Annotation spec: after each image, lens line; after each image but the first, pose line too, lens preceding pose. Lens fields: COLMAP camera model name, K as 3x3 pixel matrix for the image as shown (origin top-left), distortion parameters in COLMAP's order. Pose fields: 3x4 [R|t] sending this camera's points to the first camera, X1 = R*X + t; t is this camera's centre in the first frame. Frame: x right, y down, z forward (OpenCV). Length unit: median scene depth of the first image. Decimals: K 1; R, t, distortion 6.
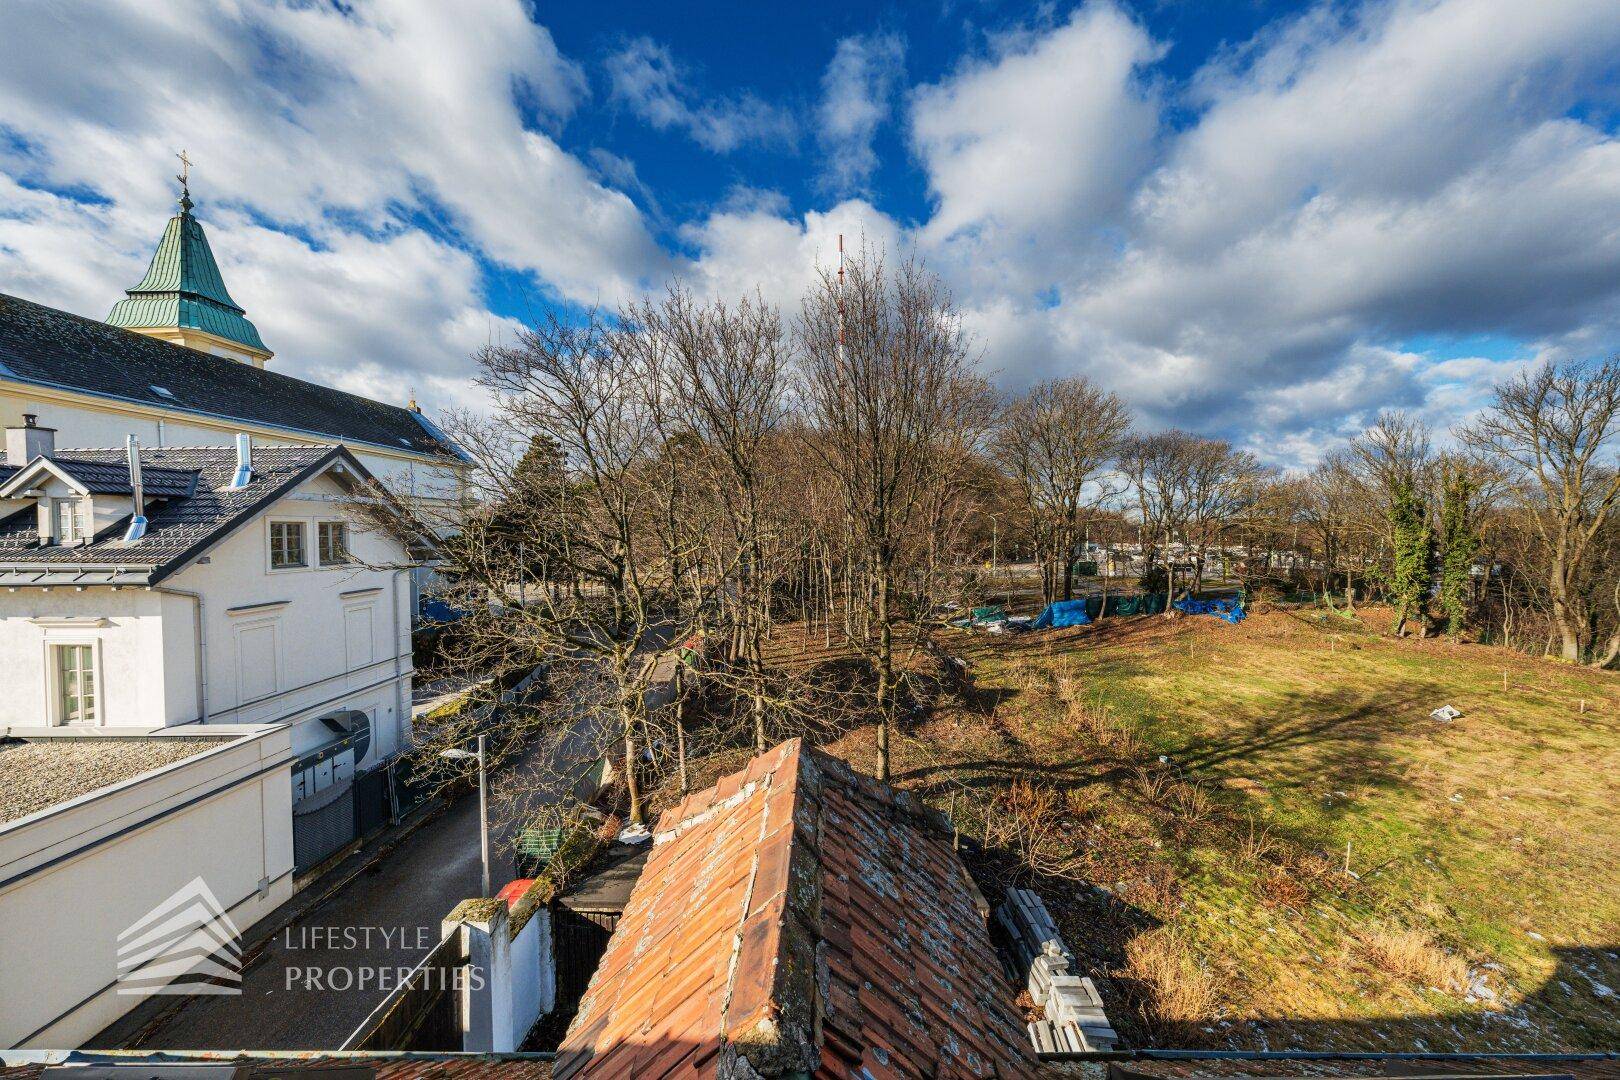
lens RADIAL K [[551.0, 0, 815.7], [0, 551.0, 540.3], [0, 0, 1]] dist [0.000103, -0.000113]
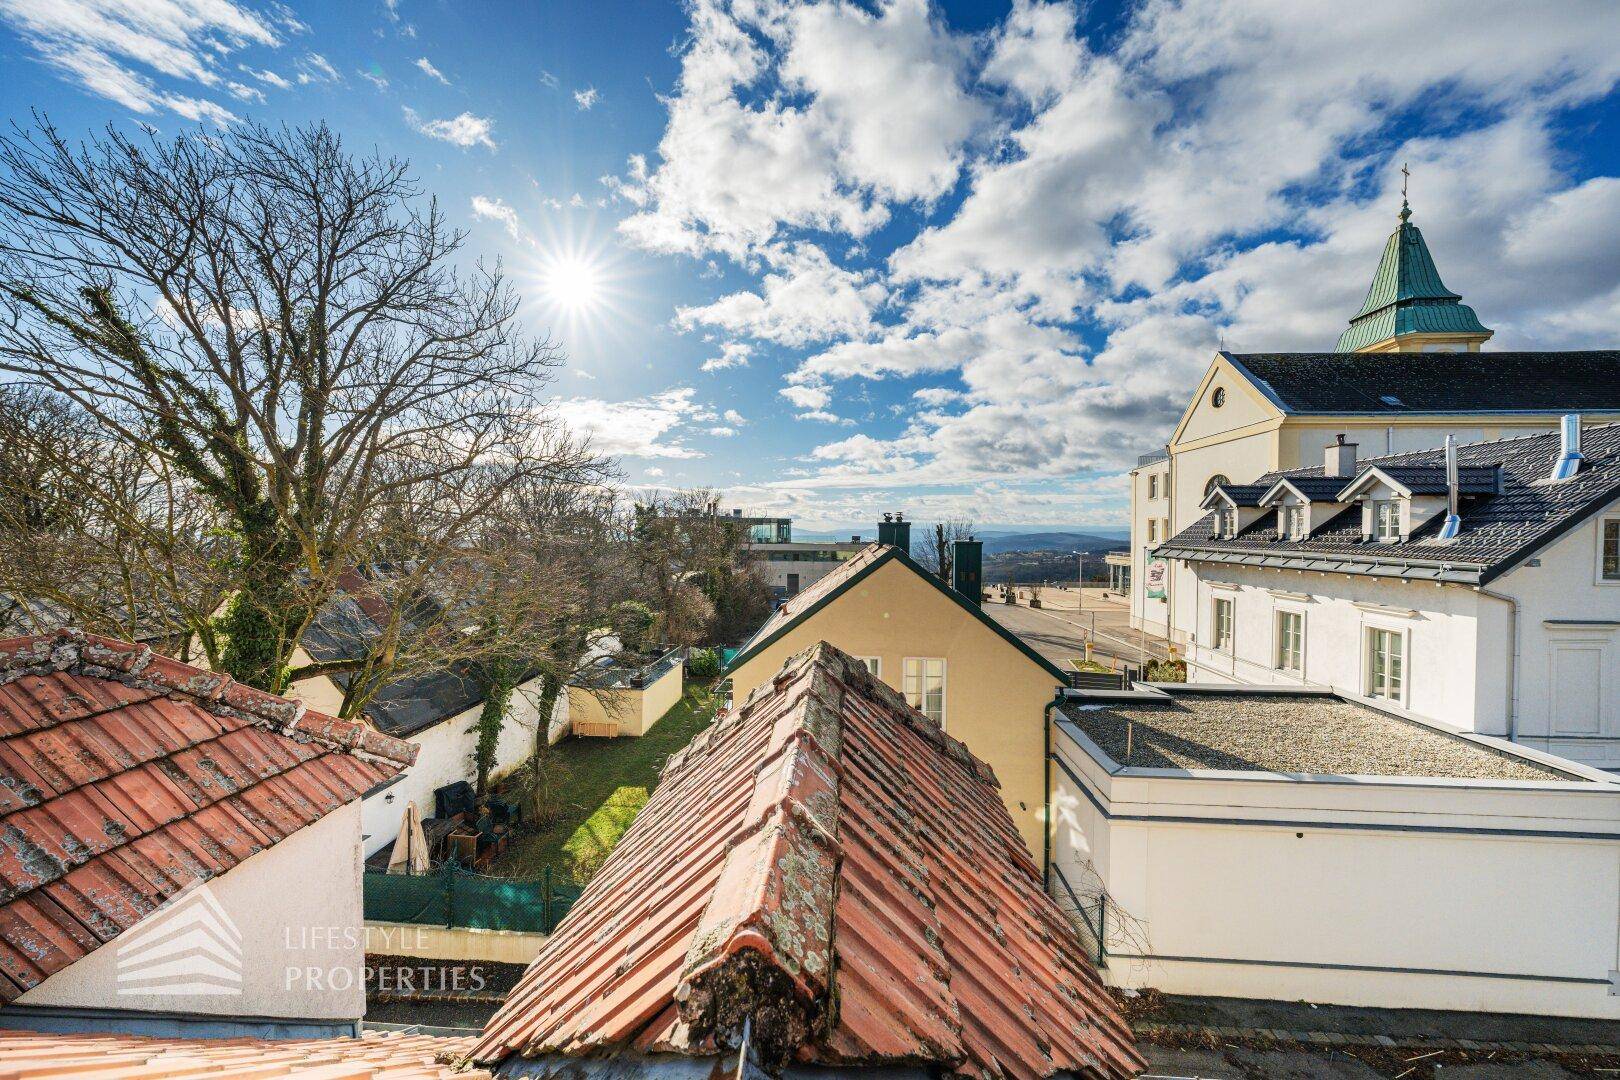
lens RADIAL K [[548.6, 0, 814.1], [0, 548.6, 541.1], [0, 0, 1]] dist [-0.001569, -0.000223]
pose [[-0.054154, 0.027414, -0.998156, -0.157258], [-0.028753, 0.999166, 0.029002, 0.008244], [0.998119, 0.030271, -0.053321, -0.111799]]
